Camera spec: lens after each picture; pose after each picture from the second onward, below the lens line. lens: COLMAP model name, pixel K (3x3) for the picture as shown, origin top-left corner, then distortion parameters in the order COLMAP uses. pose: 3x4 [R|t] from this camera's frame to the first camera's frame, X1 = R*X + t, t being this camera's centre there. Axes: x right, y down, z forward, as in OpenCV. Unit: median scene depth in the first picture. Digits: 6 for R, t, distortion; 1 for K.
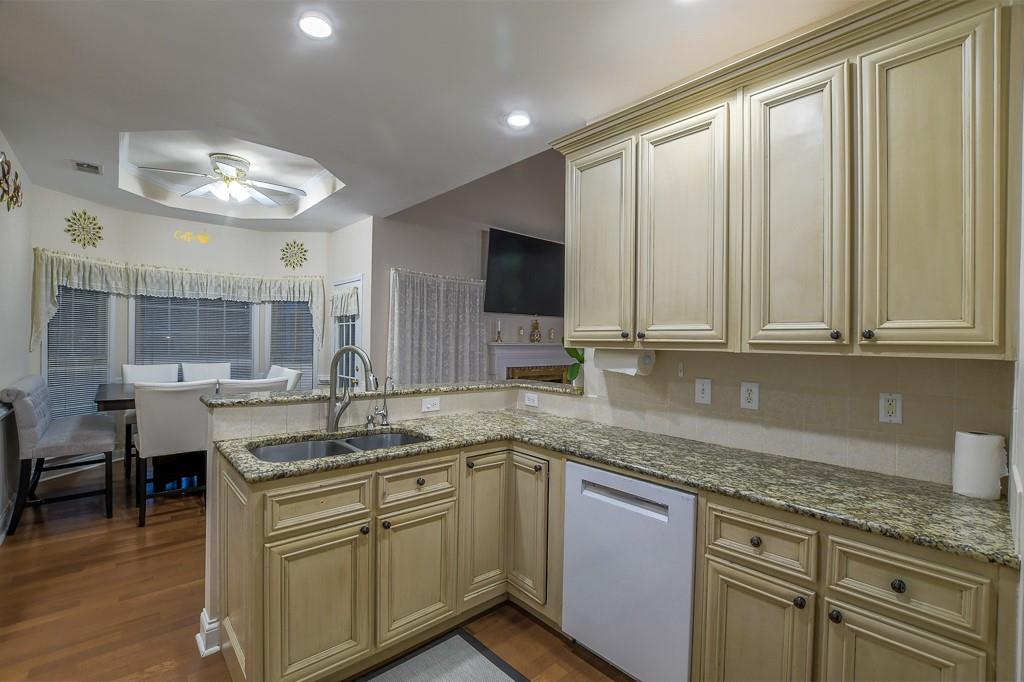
lens RADIAL K [[450.3, 0, 512.5], [0, 450.3, 342.4], [0, 0, 1]] dist [-0.034672, 0.004117]
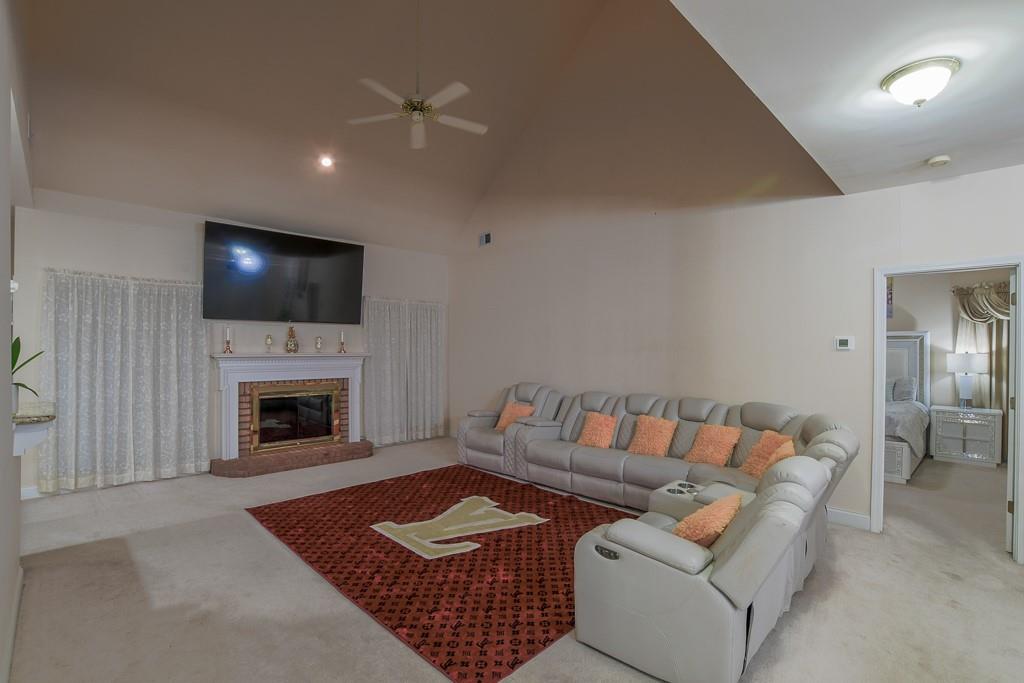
lens RADIAL K [[469.2, 0, 509.7], [0, 469.2, 349.1], [0, 0, 1]] dist [-0.027831, 0.000357]
pose [[0.998954, -0.010476, 0.044503, 0.641923], [0.010516, 0.999944, -0.000681, -0.003547], [-0.044493, 0.001148, 0.999009, 0.110757]]
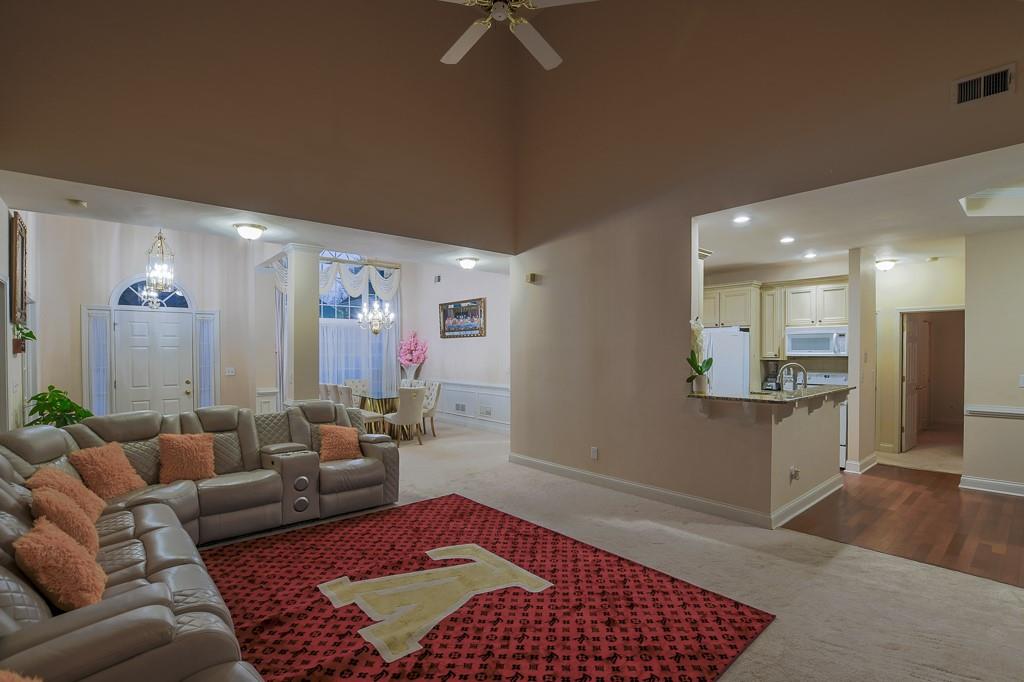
lens RADIAL K [[481.8, 0, 511.7], [0, 481.8, 355.0], [0, 0, 1]] dist [-0.028063, 0.000344]
pose [[-0.999707, -0.015865, 0.018261, 0.477852], [-0.015741, 0.999852, 0.006960, -0.012633], [-0.018368, 0.006671, -0.999809, 1.642790]]
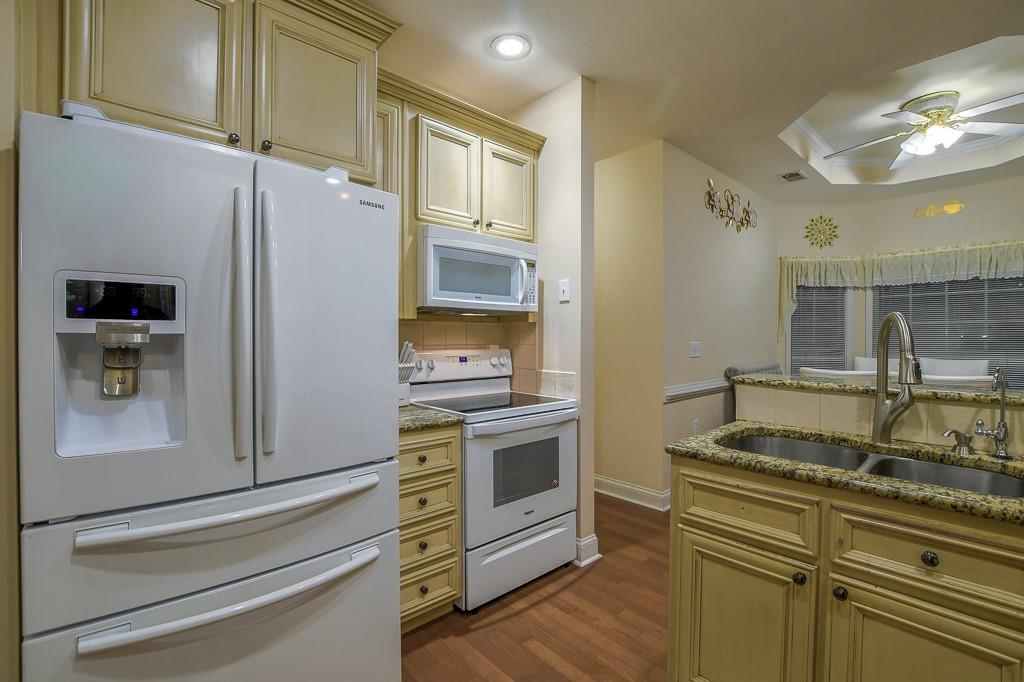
lens RADIAL K [[450.3, 0, 512.5], [0, 450.3, 342.4], [0, 0, 1]] dist [-0.034672, 0.004117]
pose [[0.001004, -0.003336, -0.999994, 0.130918], [-0.005778, 0.999978, -0.003342, 0.027286], [0.999983, 0.005781, 0.000985, 0.221562]]
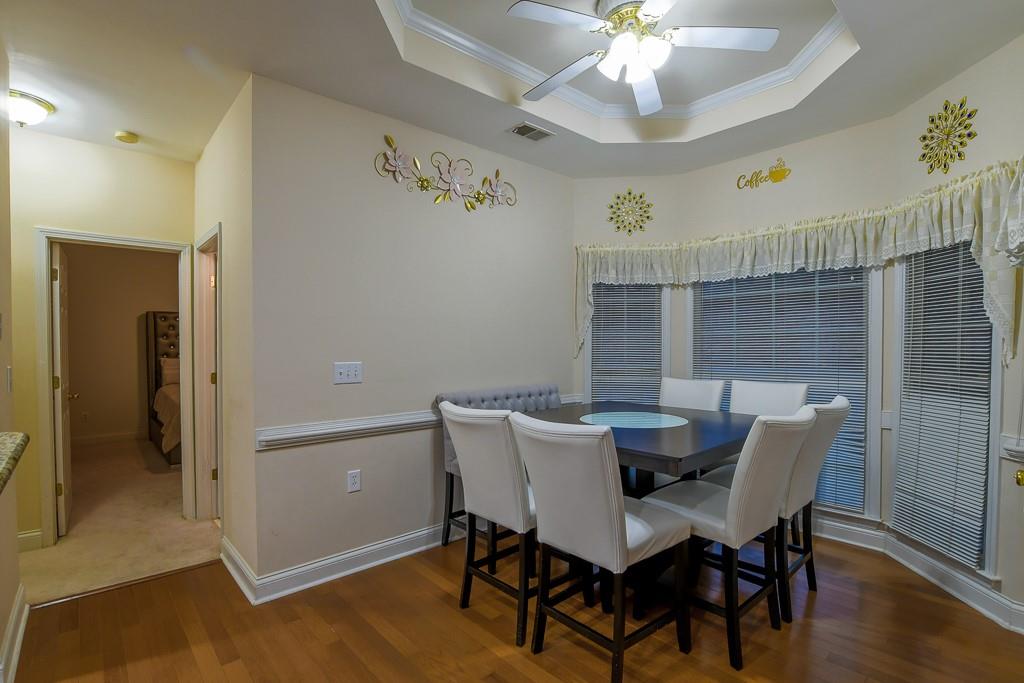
lens RADIAL K [[481.8, 0, 511.7], [0, 481.8, 355.5], [0, 0, 1]] dist [-0.028063, 0.000344]
pose [[-0.006811, 0.006045, -0.999959, -0.060773], [-0.001662, 0.999980, 0.006057, 0.009137], [0.999975, 0.001703, -0.006801, 0.776697]]
